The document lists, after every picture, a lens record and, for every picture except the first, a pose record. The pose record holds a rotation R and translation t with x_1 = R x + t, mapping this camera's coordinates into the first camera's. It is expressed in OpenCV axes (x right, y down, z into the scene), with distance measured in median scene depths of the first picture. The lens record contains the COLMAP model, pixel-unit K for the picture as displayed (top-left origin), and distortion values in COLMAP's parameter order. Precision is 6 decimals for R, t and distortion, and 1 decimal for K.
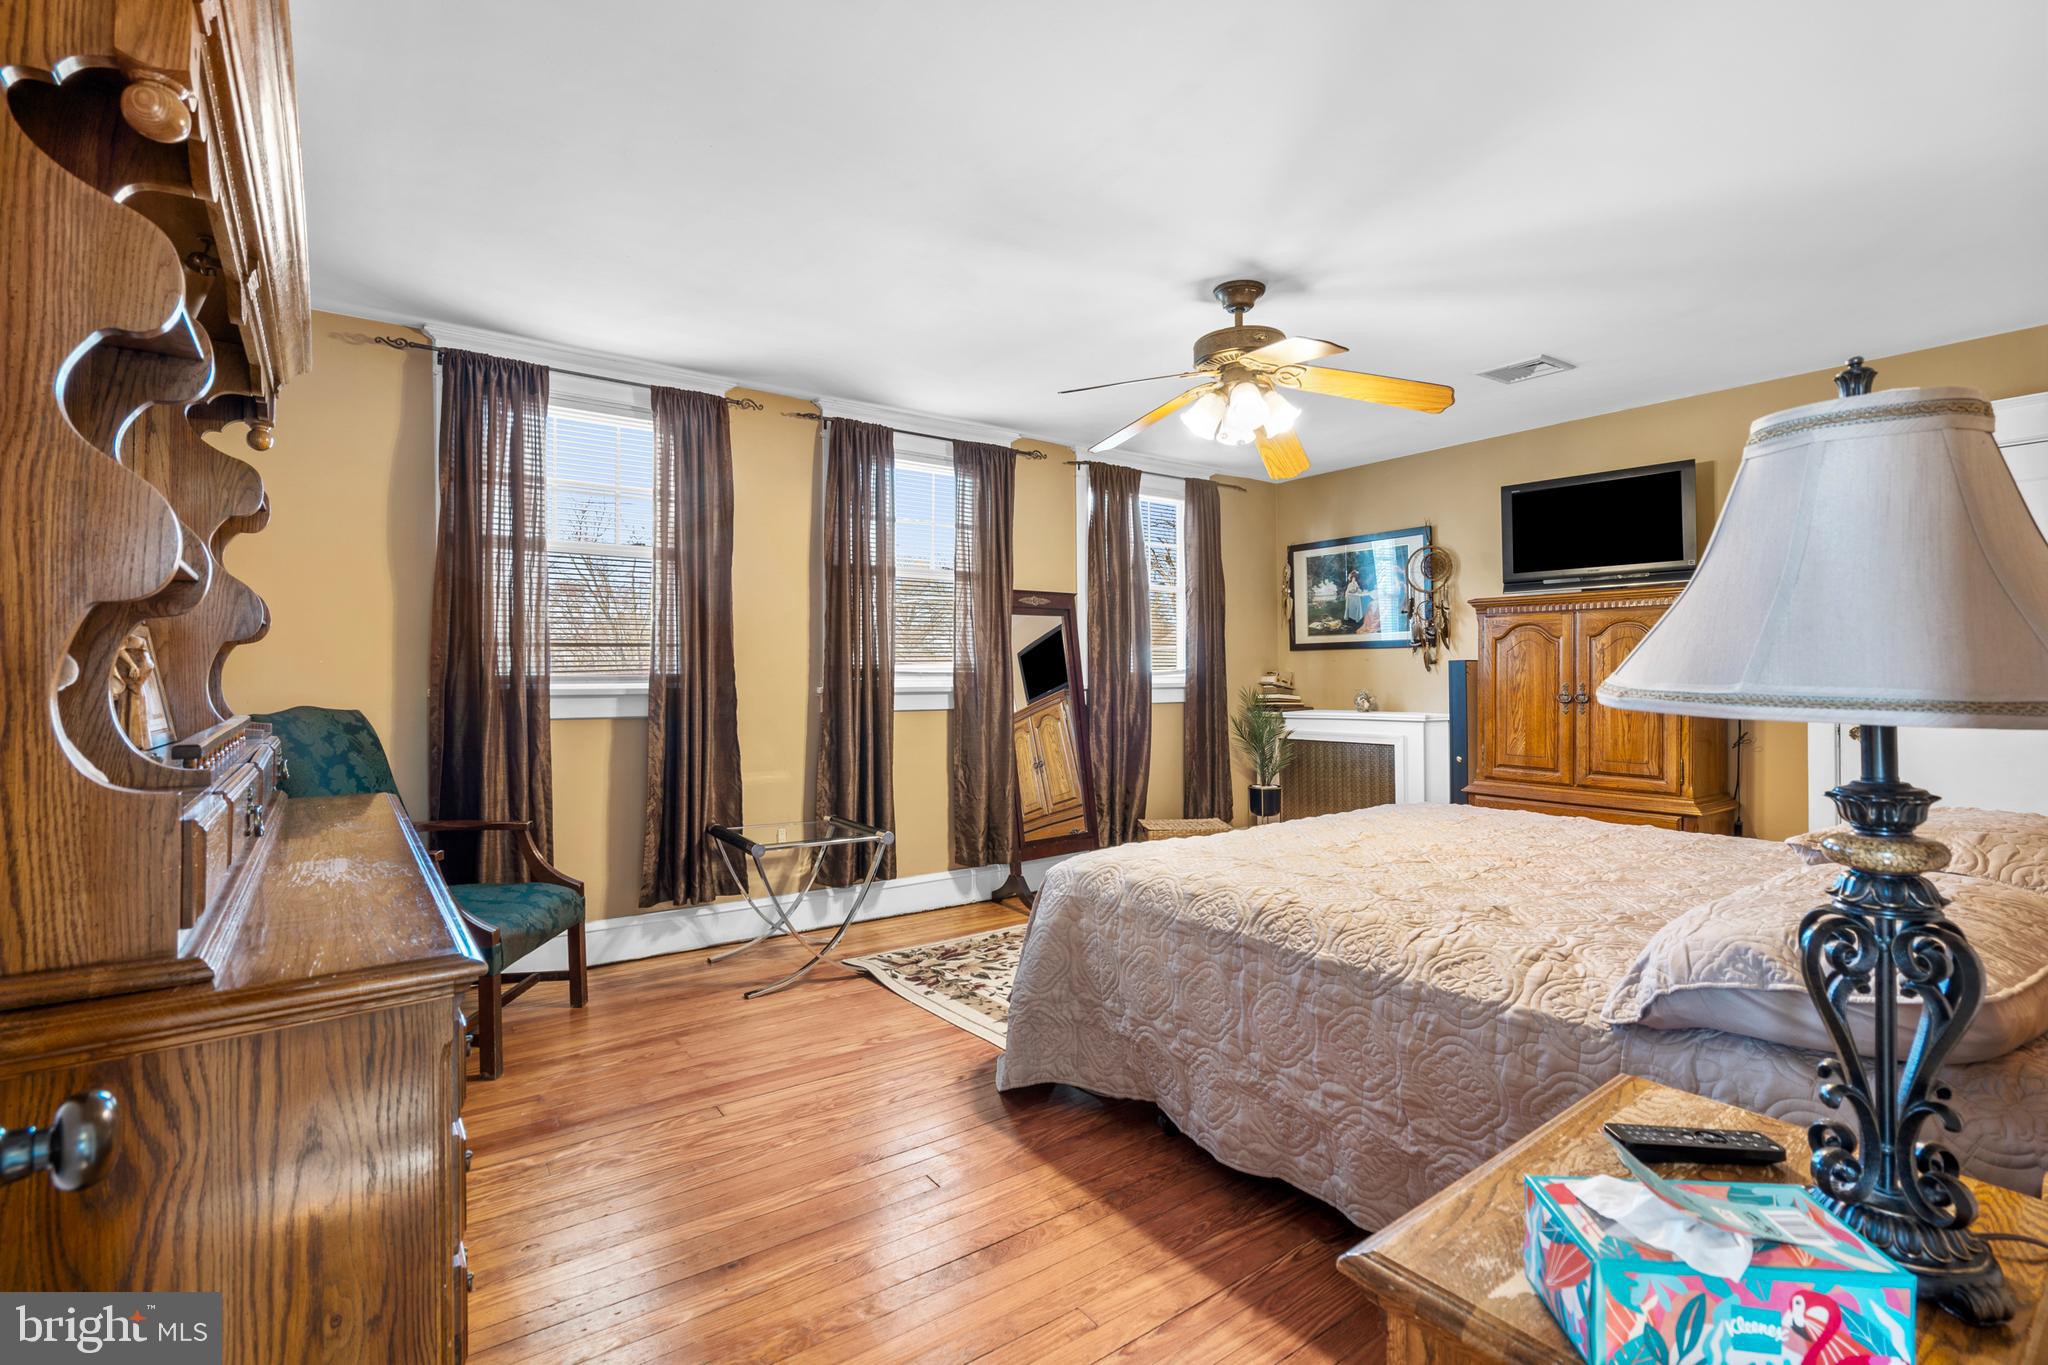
lens RADIAL K [[921.5, 0, 1021.5], [0, 921.5, 673.7], [0, 0, 1]] dist [-0.000973, -0.000075]
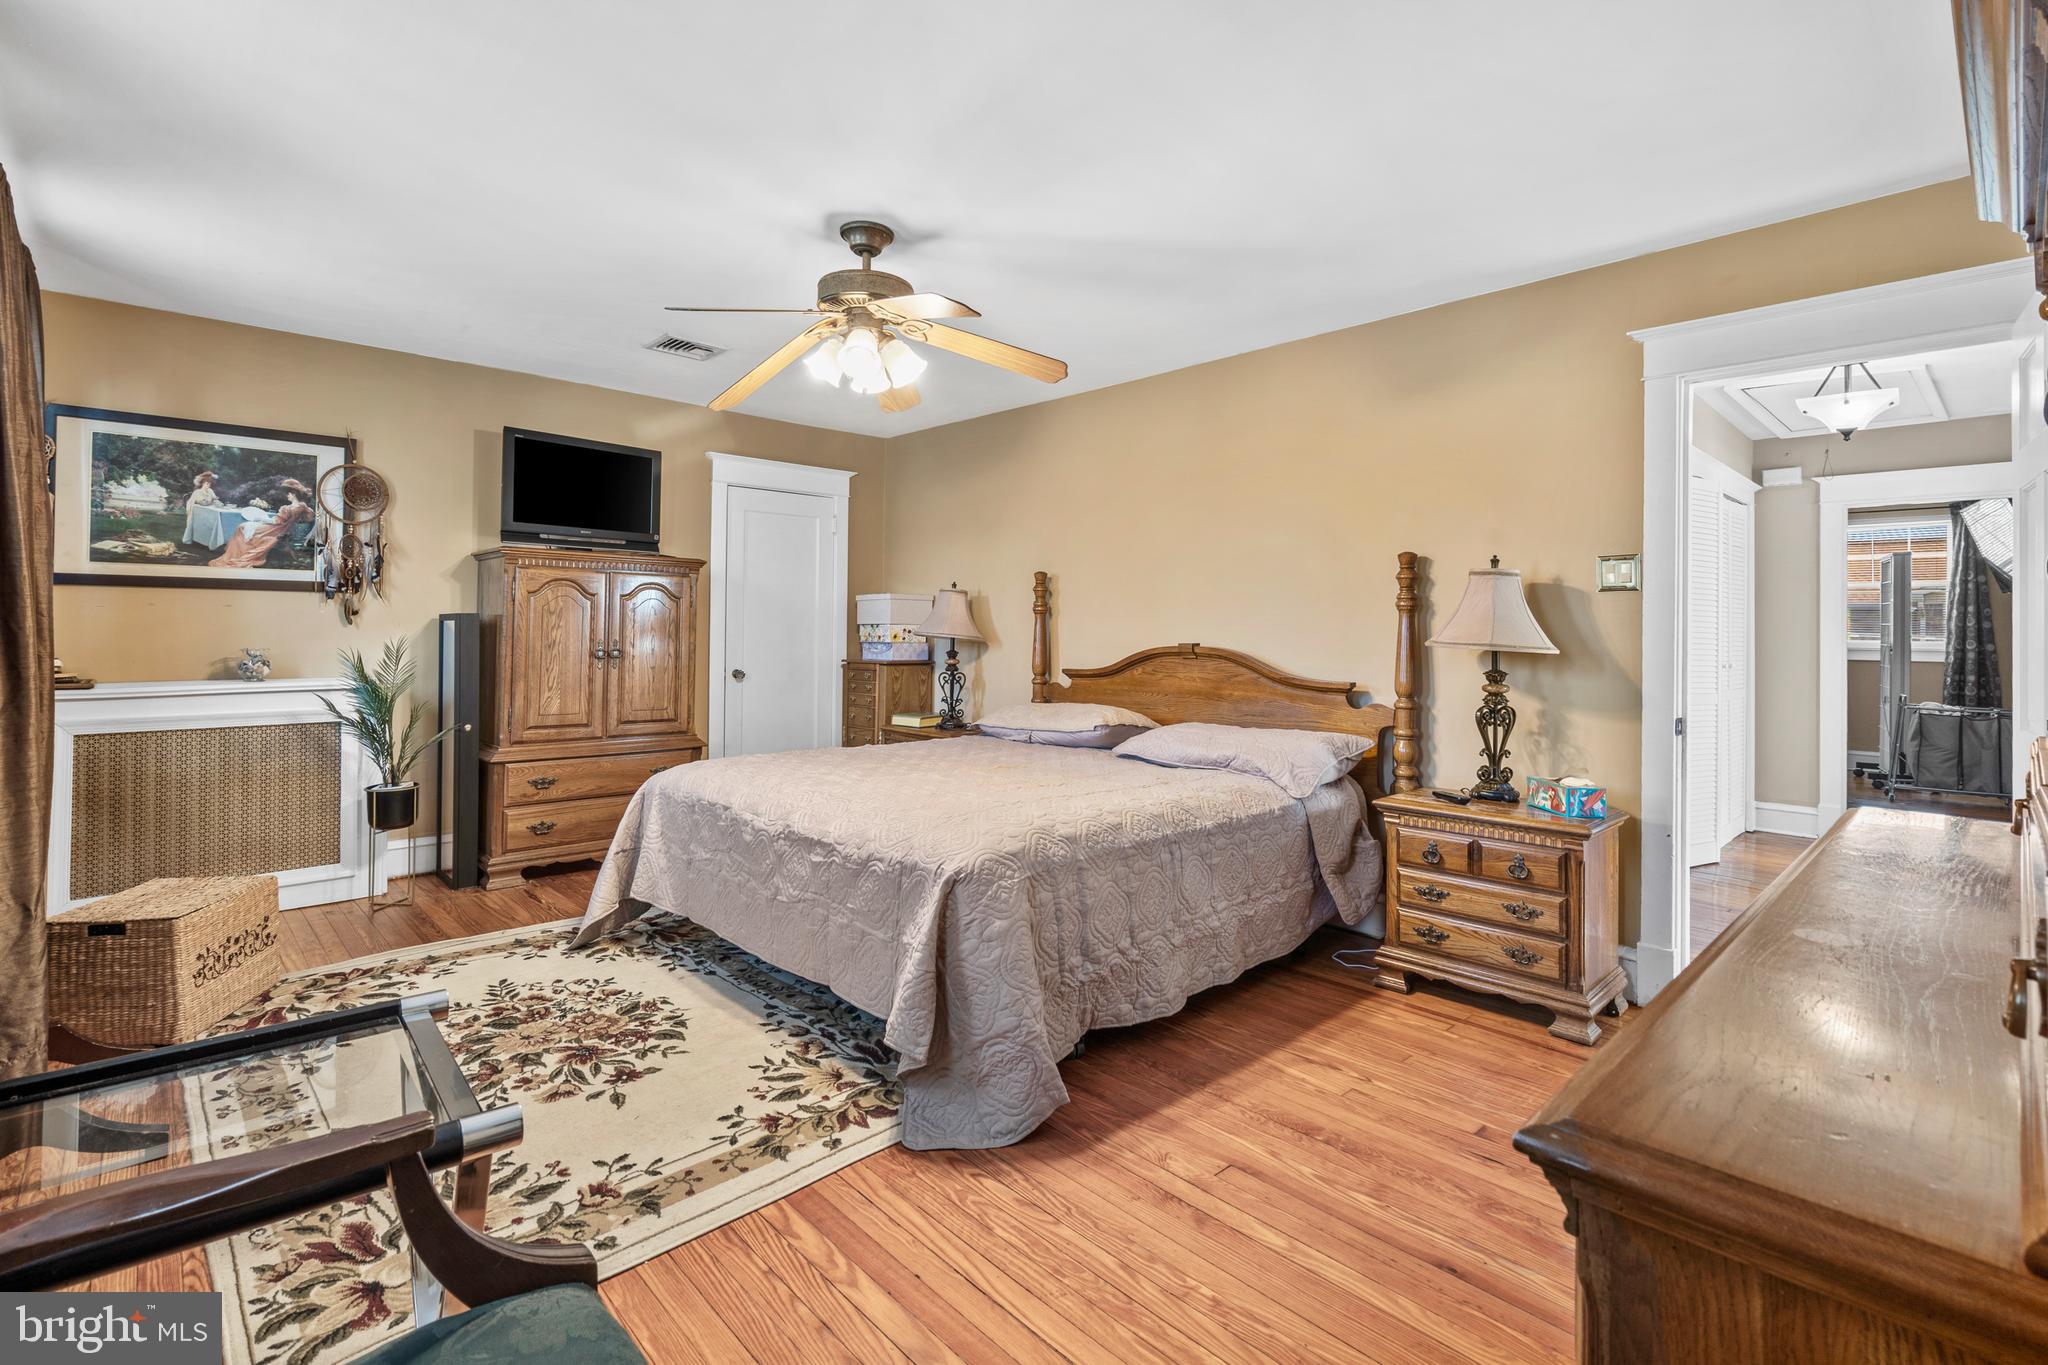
lens RADIAL K [[952.3, 0, 1003.0], [0, 952.3, 622.9], [0, 0, 1]] dist [-0.001428, -0.000121]
pose [[-0.109342, 0.012679, 0.993923, -0.580596], [-0.012047, 0.999828, -0.014079, 0.001156], [-0.993931, -0.013513, -0.109170, 0.737385]]
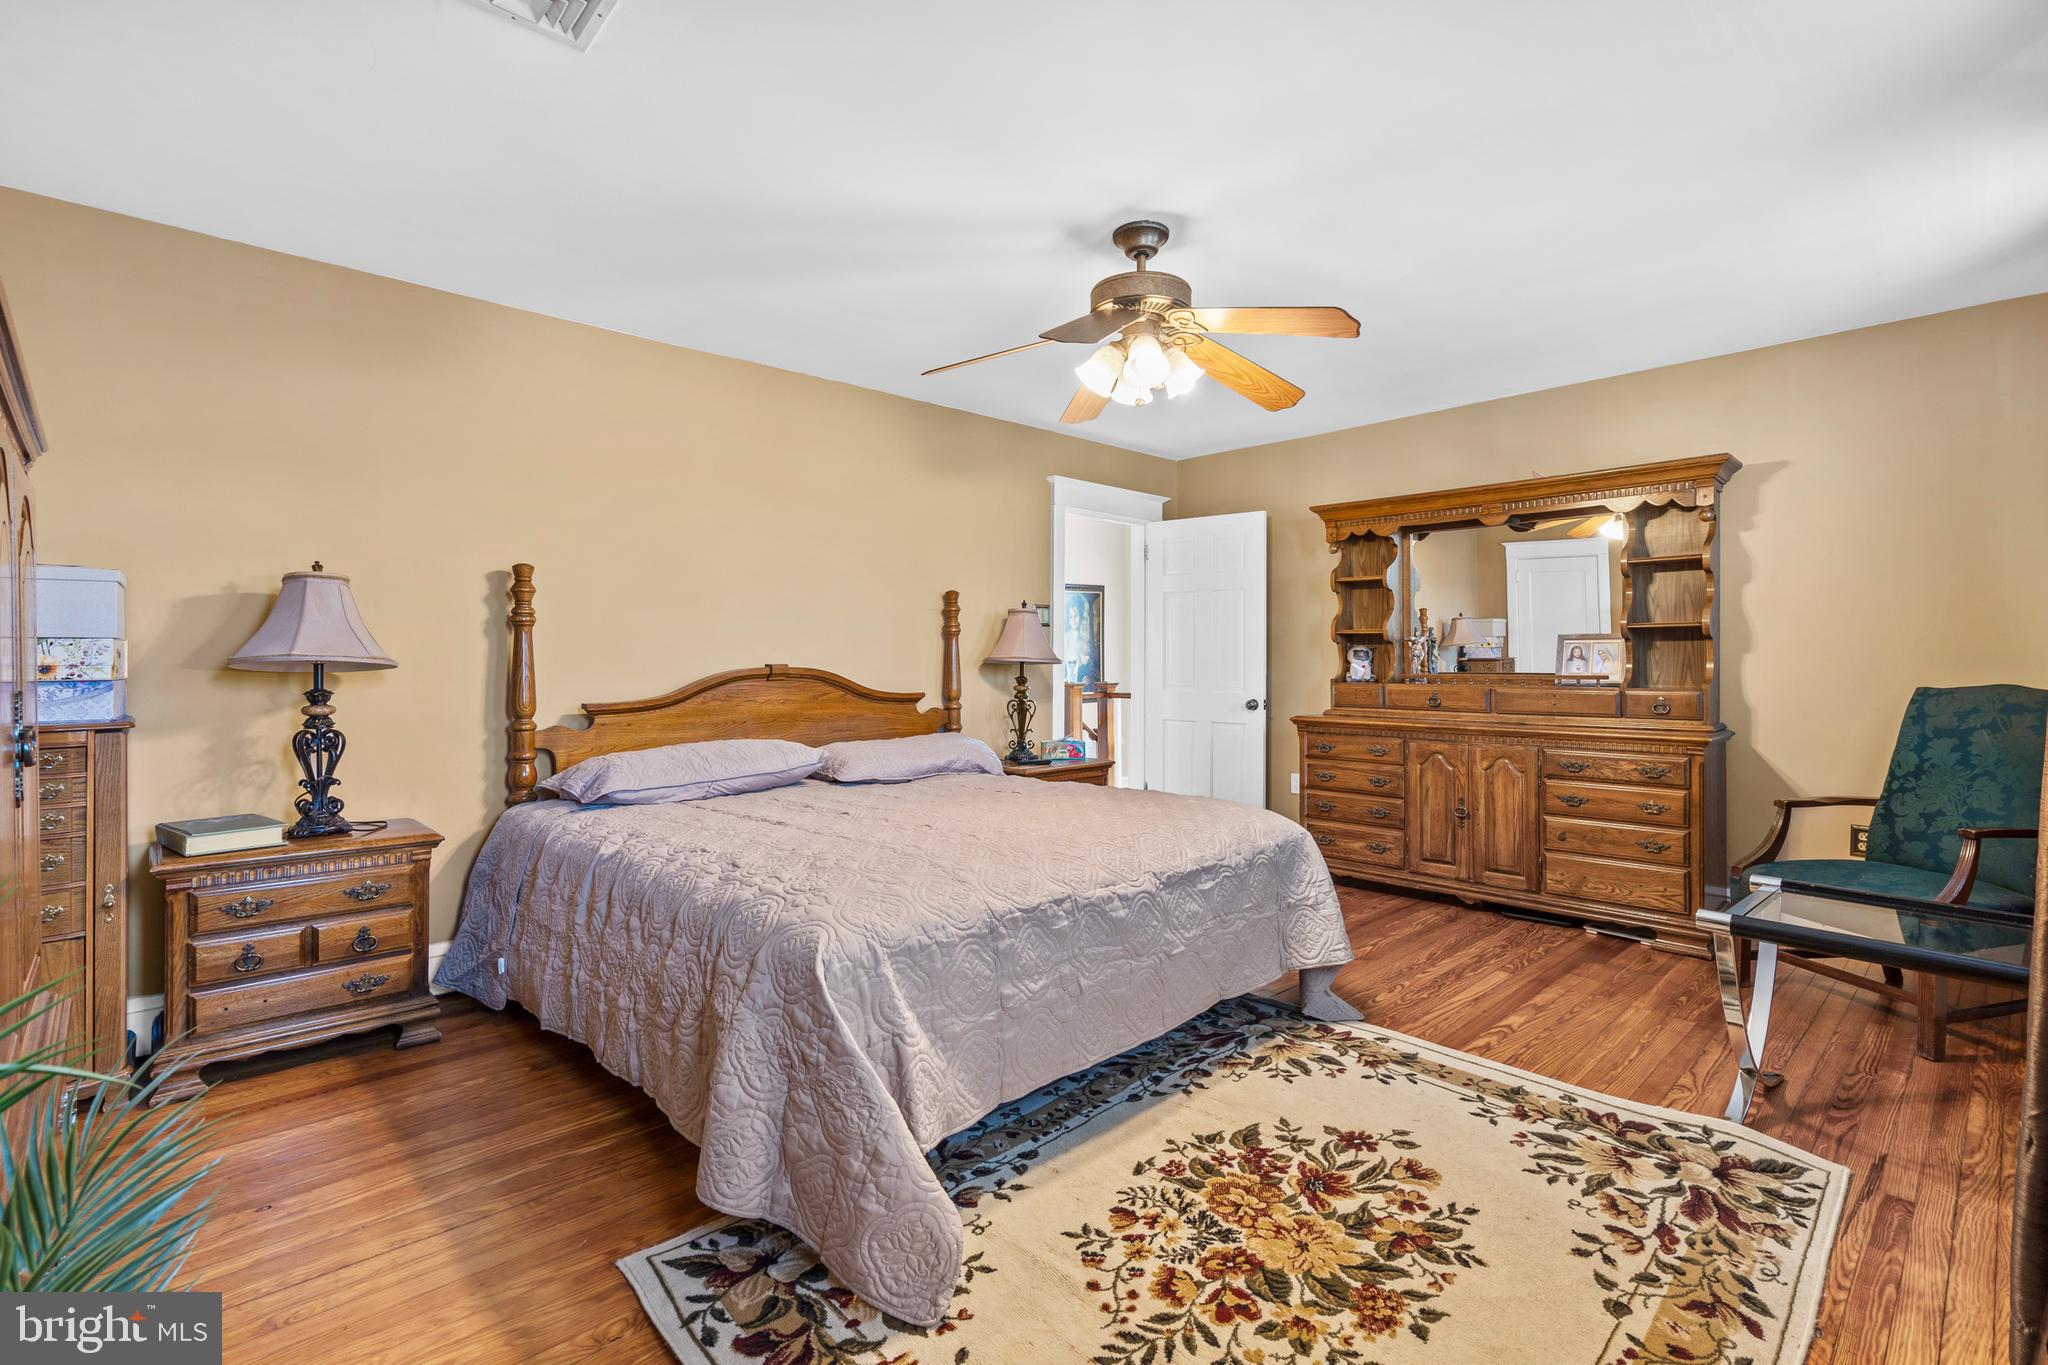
lens RADIAL K [[945.8, 0, 1024.5], [0, 945.8, 662.8], [0, 0, 1]] dist [-0.001406, -0.000416]
pose [[-0.990748, 0.005760, -0.135595, 0.366697], [0.004921, 0.999967, 0.006520, -0.000481], [0.135628, 0.005792, -0.990743, 1.464934]]
